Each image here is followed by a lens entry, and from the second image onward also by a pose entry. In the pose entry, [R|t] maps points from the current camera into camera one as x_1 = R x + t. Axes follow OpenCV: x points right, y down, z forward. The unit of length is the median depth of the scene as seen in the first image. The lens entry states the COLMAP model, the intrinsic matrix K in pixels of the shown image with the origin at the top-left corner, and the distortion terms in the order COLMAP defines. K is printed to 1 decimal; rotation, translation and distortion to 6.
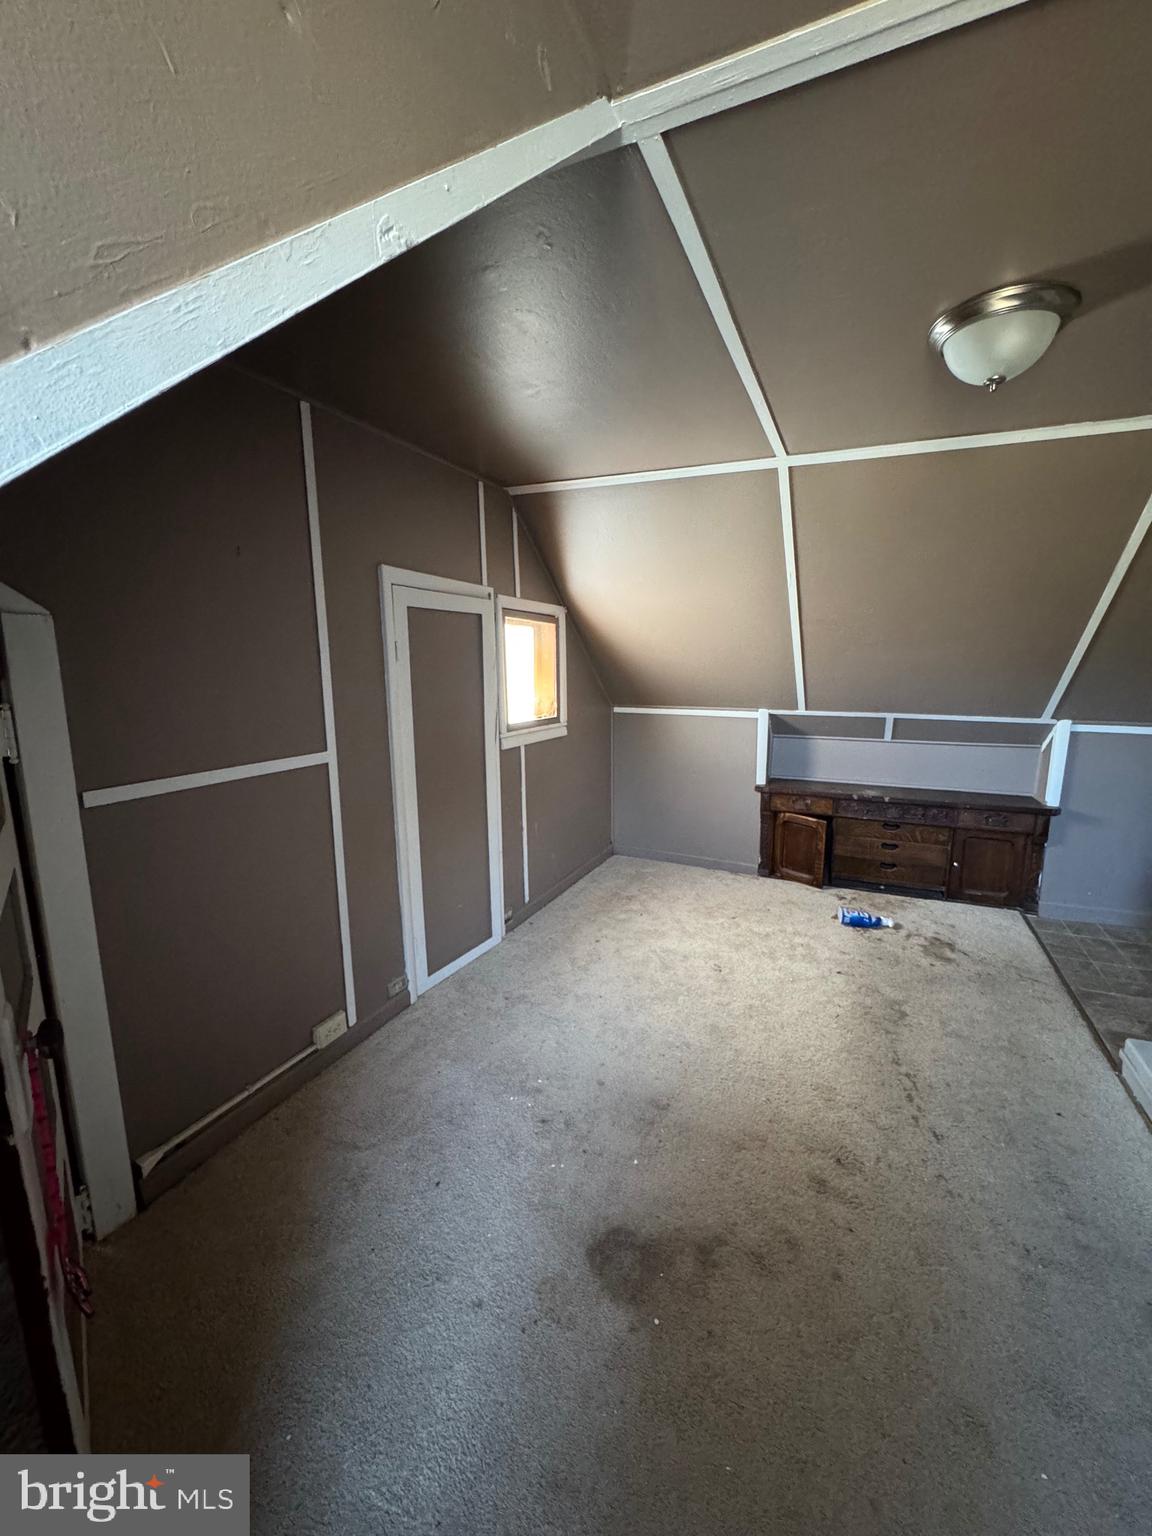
lens RADIAL K [[614.3, 0, 578.5], [0, 614.3, 773.6], [0, 0, 1]] dist [-0.004568, 0.000734]
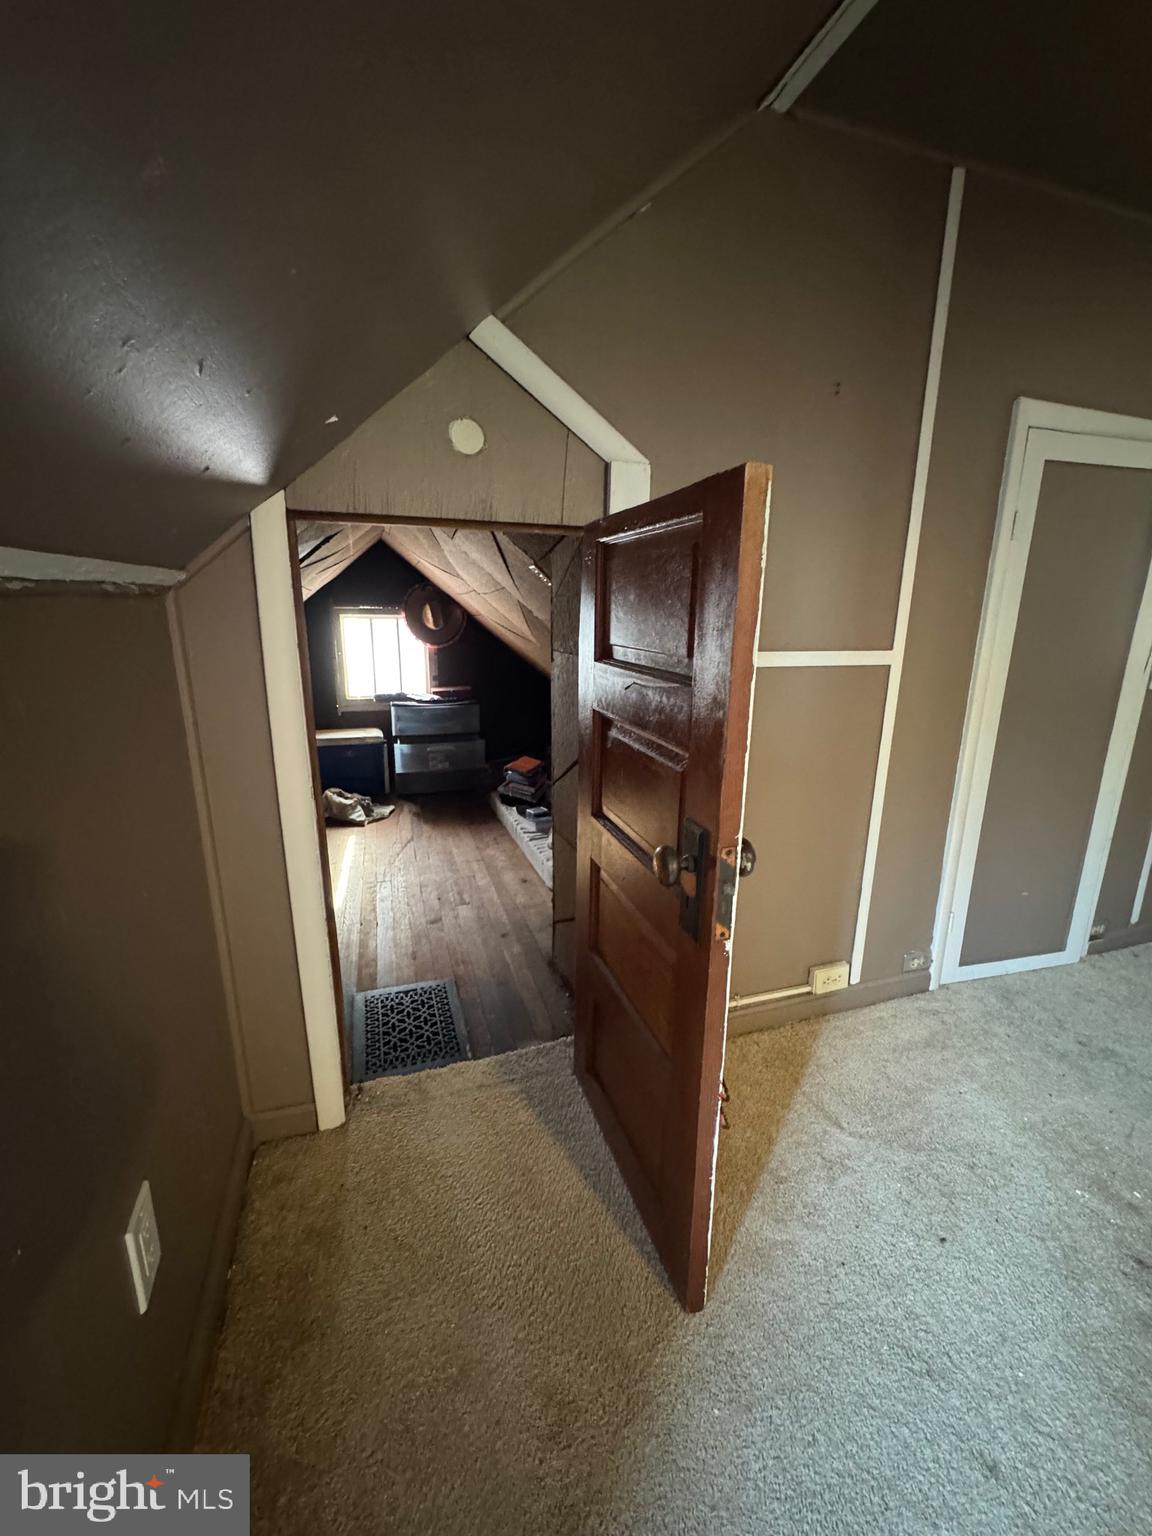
lens RADIAL K [[614.3, 0, 578.9], [0, 614.3, 766.7], [0, 0, 1]] dist [-0.004568, 0.000734]
pose [[0.683210, 0.180436, -0.707578, -0.075294], [-0.139068, 0.983407, 0.116495, 0.062672], [0.716857, 0.018811, 0.696966, 0.117344]]
